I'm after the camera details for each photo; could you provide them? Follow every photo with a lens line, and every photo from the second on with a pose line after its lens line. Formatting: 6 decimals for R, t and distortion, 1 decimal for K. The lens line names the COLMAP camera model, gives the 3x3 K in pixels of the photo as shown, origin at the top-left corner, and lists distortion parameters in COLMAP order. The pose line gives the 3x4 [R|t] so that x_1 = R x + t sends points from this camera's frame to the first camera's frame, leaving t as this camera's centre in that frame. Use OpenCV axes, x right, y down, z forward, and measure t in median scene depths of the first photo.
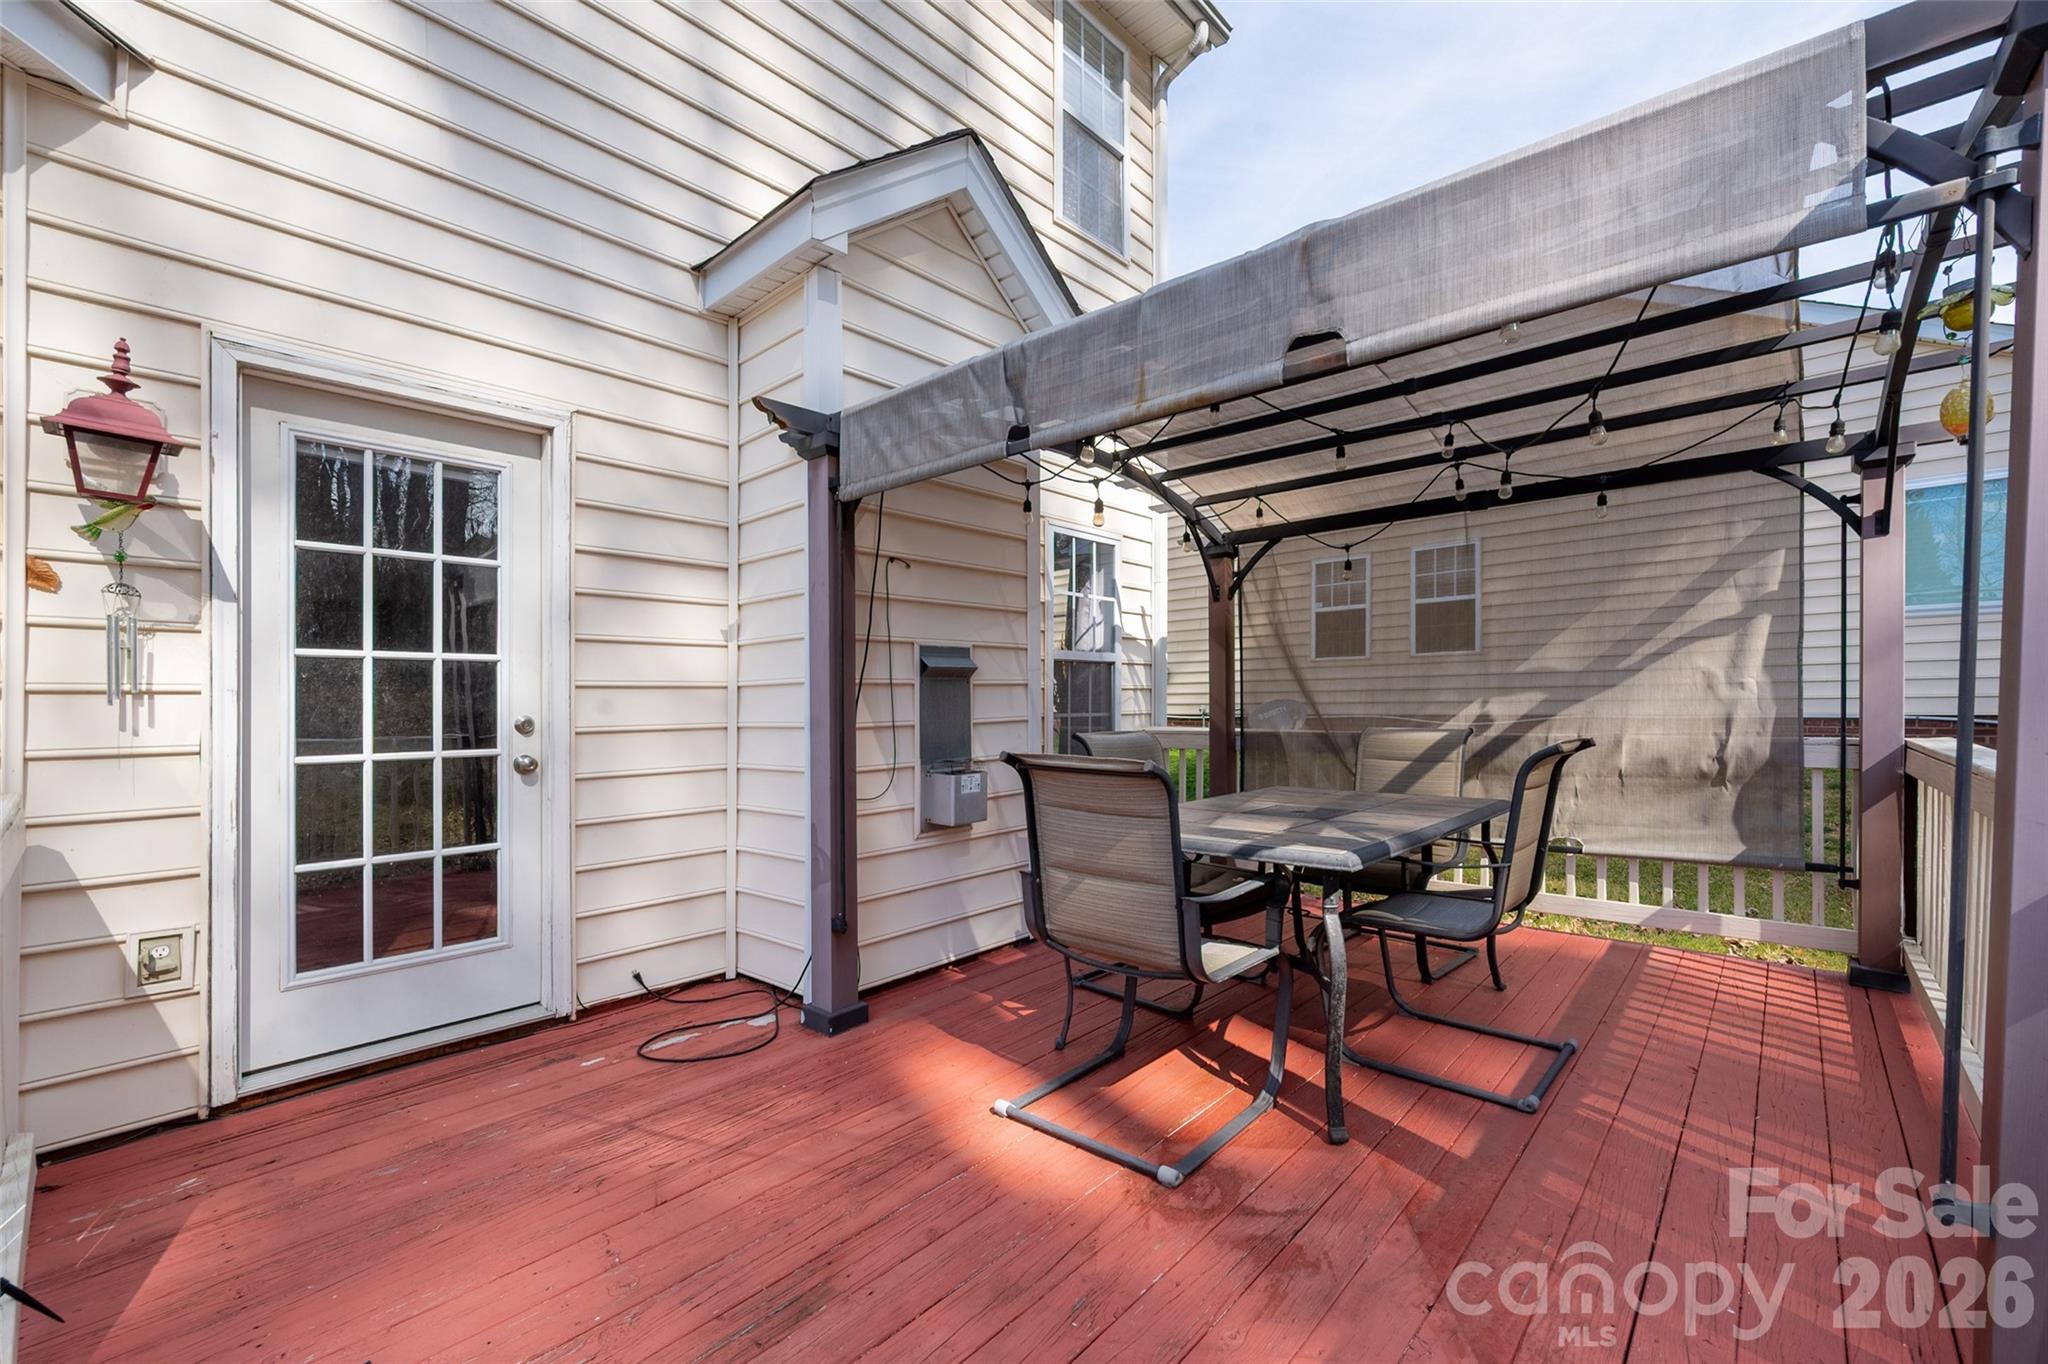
lens RADIAL K [[852.7, 0, 1027.5], [0, 852.7, 704.5], [0, 0, 1]] dist [0.000501, 0.000060]
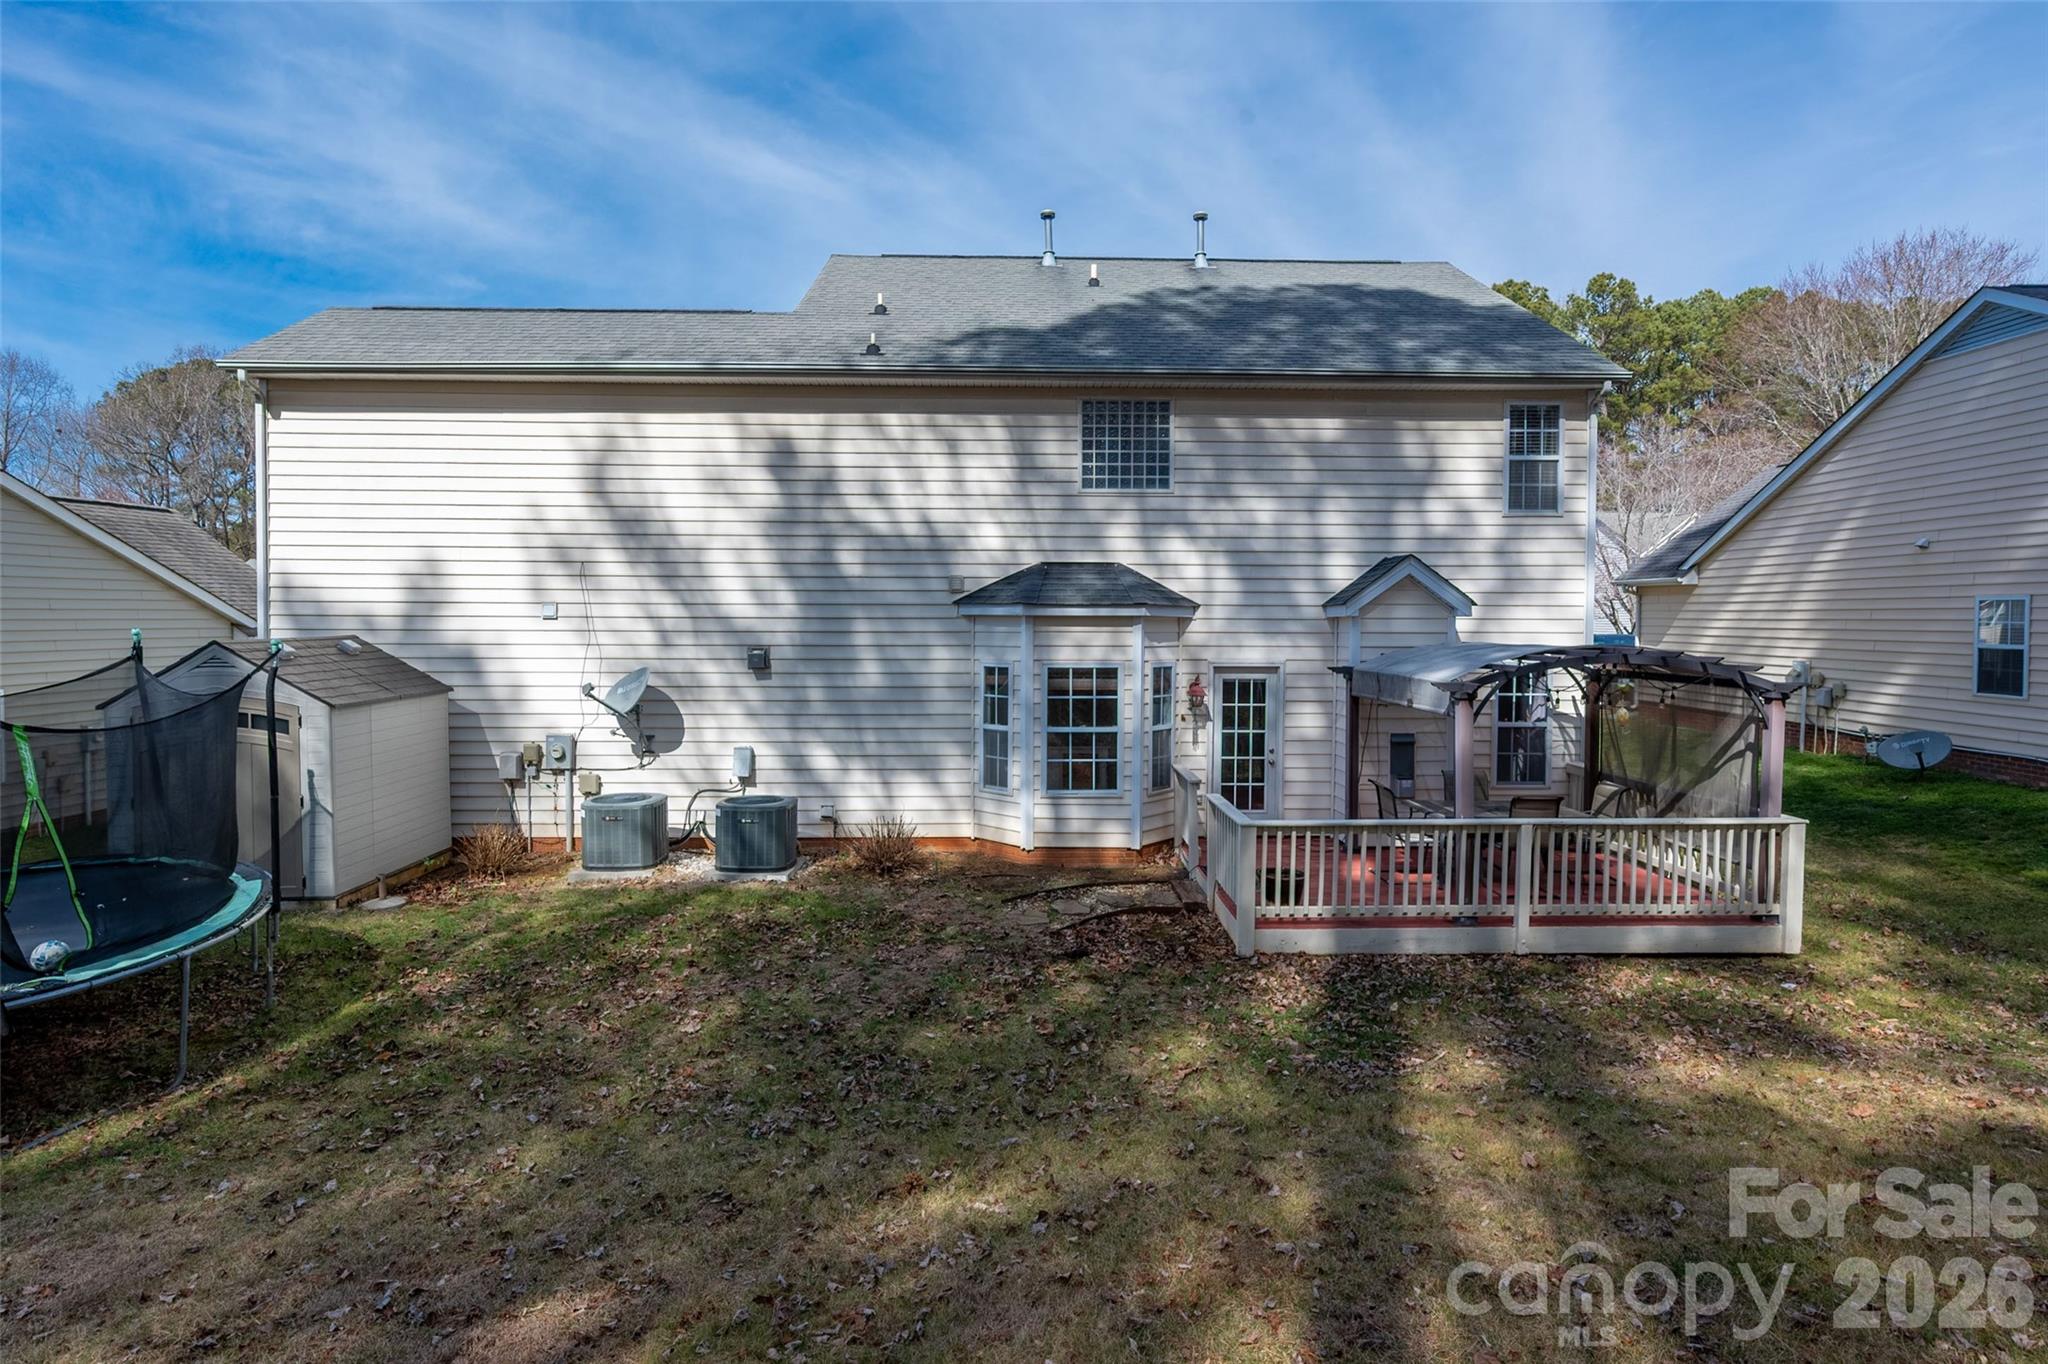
lens RADIAL K [[1061.1, 0, 1024.8], [0, 1061.1, 651.1], [0, 0, 1]] dist [0.000148, -0.000160]
pose [[0.683560, 0.036722, -0.728970, 2.099675], [-0.012749, 0.999182, 0.038379, -0.603078], [0.729783, -0.016940, 0.683469, -3.030351]]
